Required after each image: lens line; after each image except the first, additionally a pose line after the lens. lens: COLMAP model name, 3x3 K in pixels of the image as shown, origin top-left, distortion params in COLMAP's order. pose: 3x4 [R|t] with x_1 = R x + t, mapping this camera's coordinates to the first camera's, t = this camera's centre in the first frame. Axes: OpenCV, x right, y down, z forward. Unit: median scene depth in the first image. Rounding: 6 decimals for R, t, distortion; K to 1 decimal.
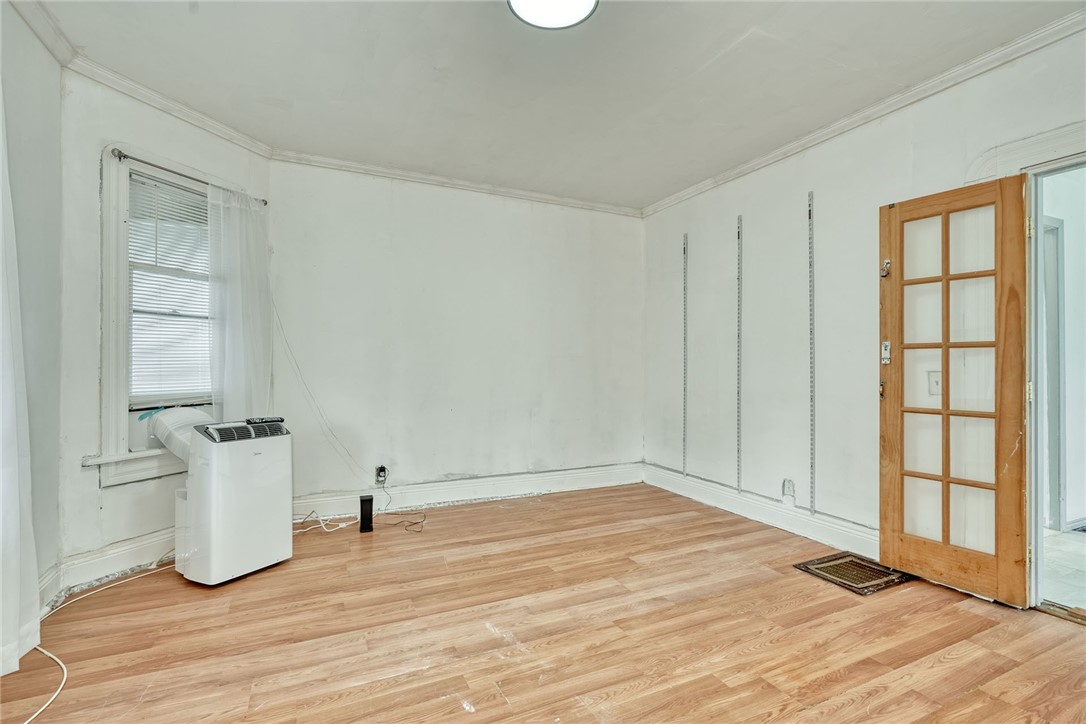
lens RADIAL K [[505.0, 0, 541.0], [0, 505.0, 359.8], [0, 0, 1]] dist [-0.001611, 0.000352]
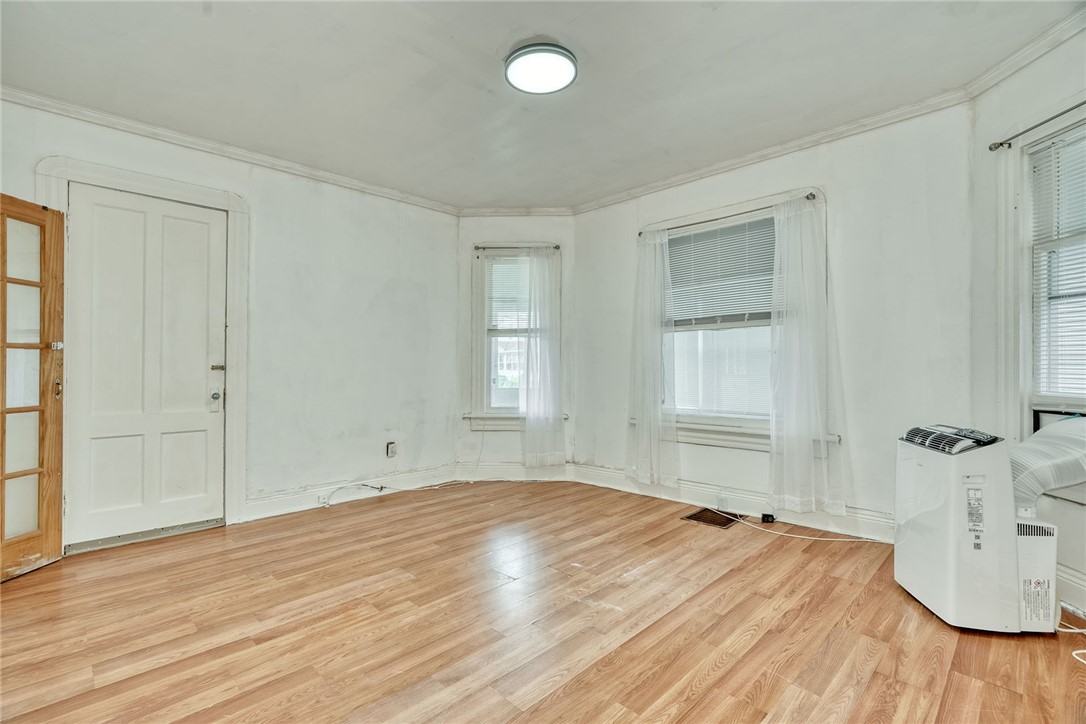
lens RADIAL K [[494.7, 0, 538.9], [0, 494.7, 360.0], [0, 0, 1]] dist [-0.002211, 0.001620]
pose [[-0.945517, 0.001462, -0.325569, 0.313108], [0.005195, 0.999930, -0.010597, 0.013927], [0.325530, -0.011711, -0.945459, 1.557182]]
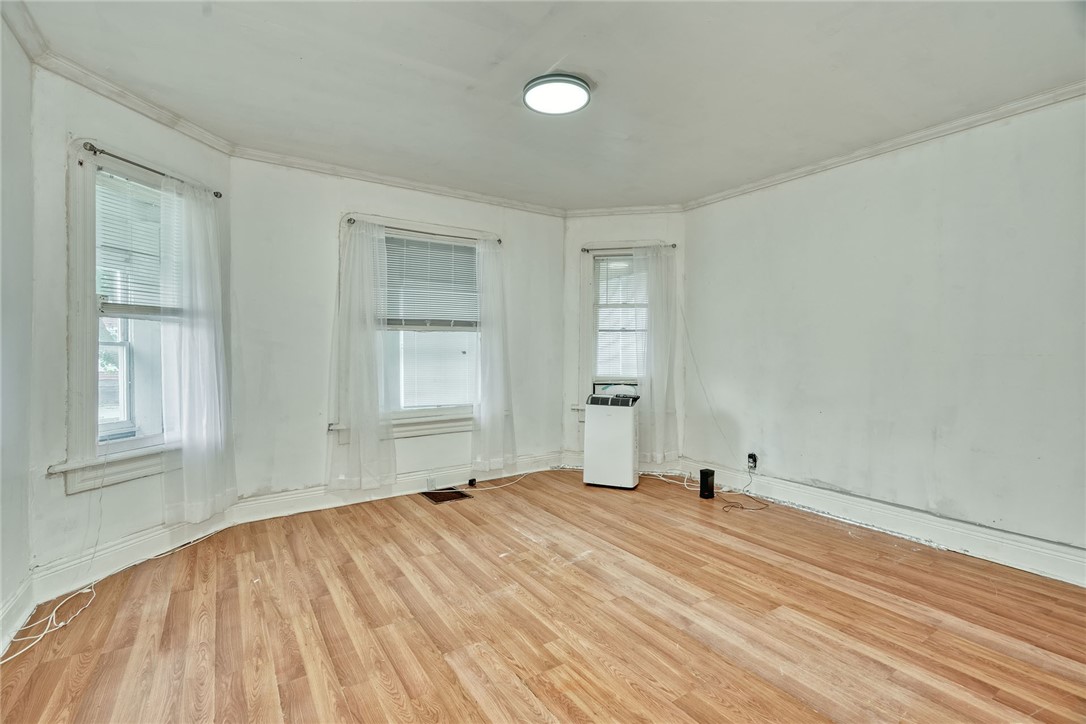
lens RADIAL K [[494.7, 0, 538.9], [0, 494.7, 360.0], [0, 0, 1]] dist [-0.002211, 0.001620]
pose [[0.133627, 0.014160, -0.990931, 0.982077], [0.001471, 0.999894, 0.014486, -0.015924], [0.991031, -0.003393, 0.133592, 0.551837]]
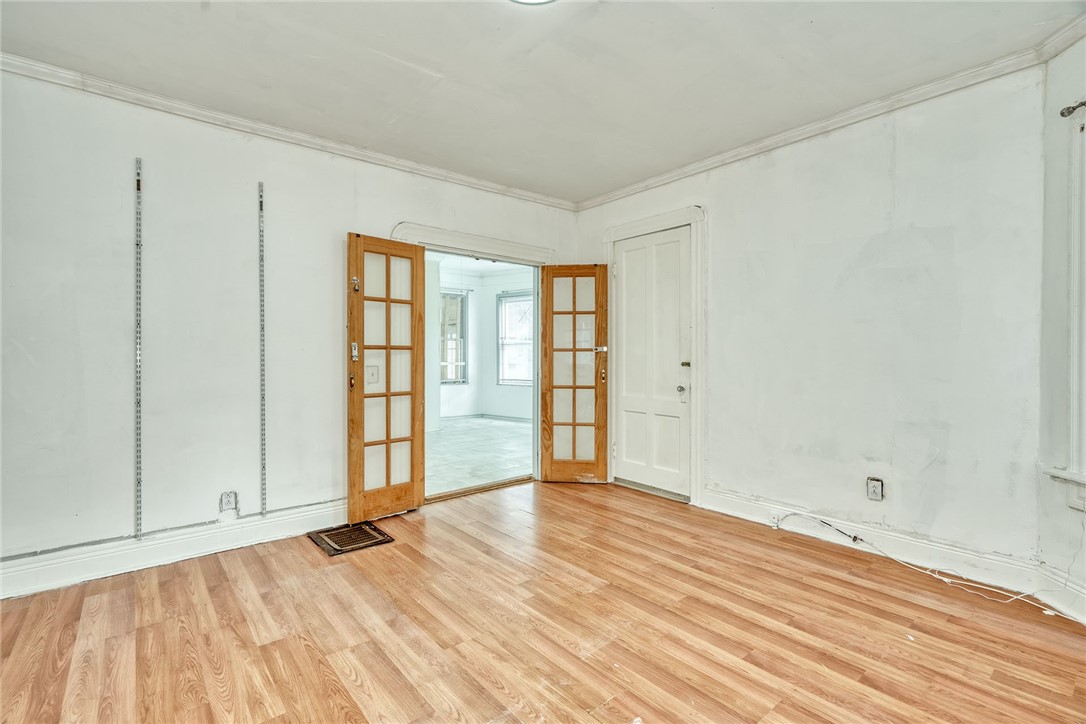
lens RADIAL K [[494.7, 0, 538.9], [0, 494.7, 360.0], [0, 0, 1]] dist [-0.002211, 0.001620]
pose [[-0.241647, -0.001108, 0.970364, -0.614913], [-0.002775, 0.999996, 0.000451, 0.004331], [-0.970360, -0.002583, -0.241649, 0.864808]]
